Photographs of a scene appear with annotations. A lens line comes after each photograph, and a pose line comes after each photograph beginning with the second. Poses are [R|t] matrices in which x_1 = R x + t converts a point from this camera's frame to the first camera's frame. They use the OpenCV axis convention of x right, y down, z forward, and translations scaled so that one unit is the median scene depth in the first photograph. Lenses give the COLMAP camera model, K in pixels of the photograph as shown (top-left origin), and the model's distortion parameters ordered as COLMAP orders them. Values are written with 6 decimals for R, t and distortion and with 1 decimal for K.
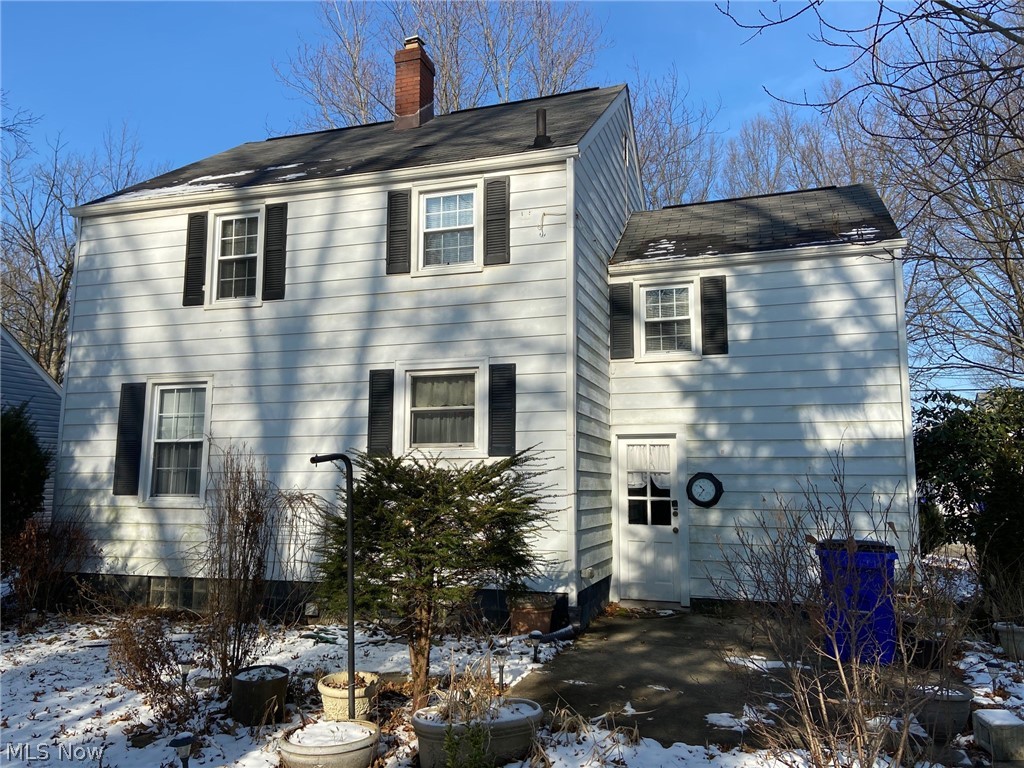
lens RADIAL K [[766.4, 0, 509.5], [0, 766.4, 376.2], [0, 0, 1]] dist [0.109617, -0.145756]
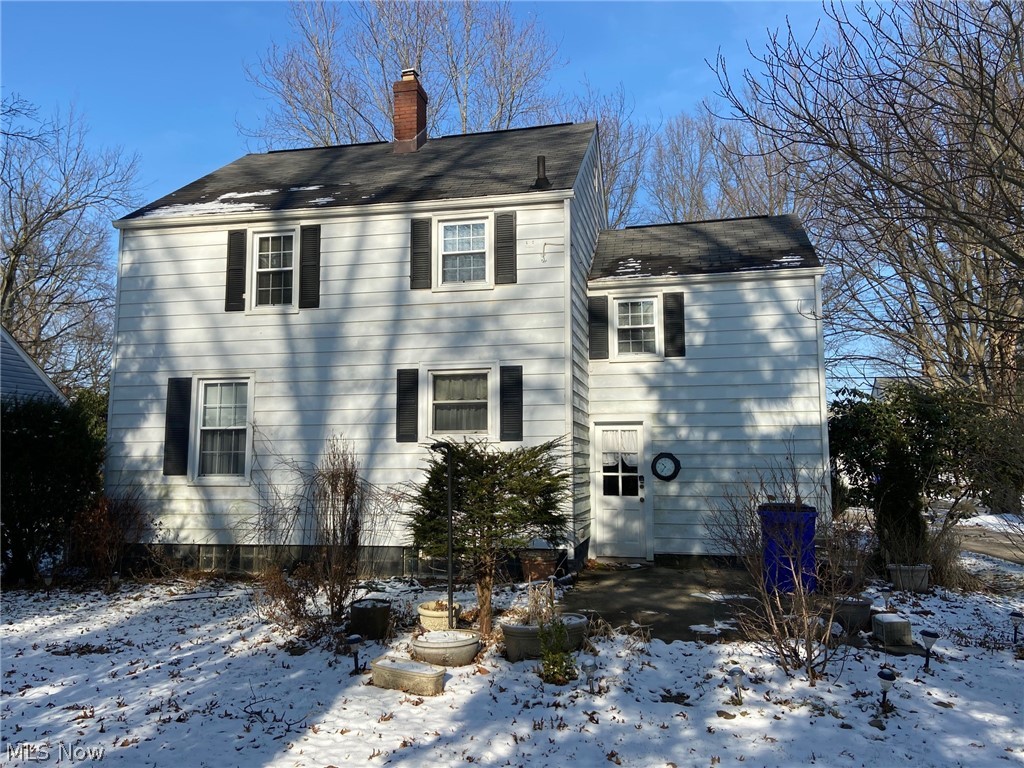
lens RADIAL K [[766.4, 0, 509.5], [0, 766.4, 376.2], [0, 0, 1]] dist [0.109617, -0.145756]
pose [[0.994872, 0.003721, 0.101077, -0.120913], [-0.006357, 0.999648, 0.025769, -0.027711], [-0.100945, -0.026279, 0.994545, -0.195515]]
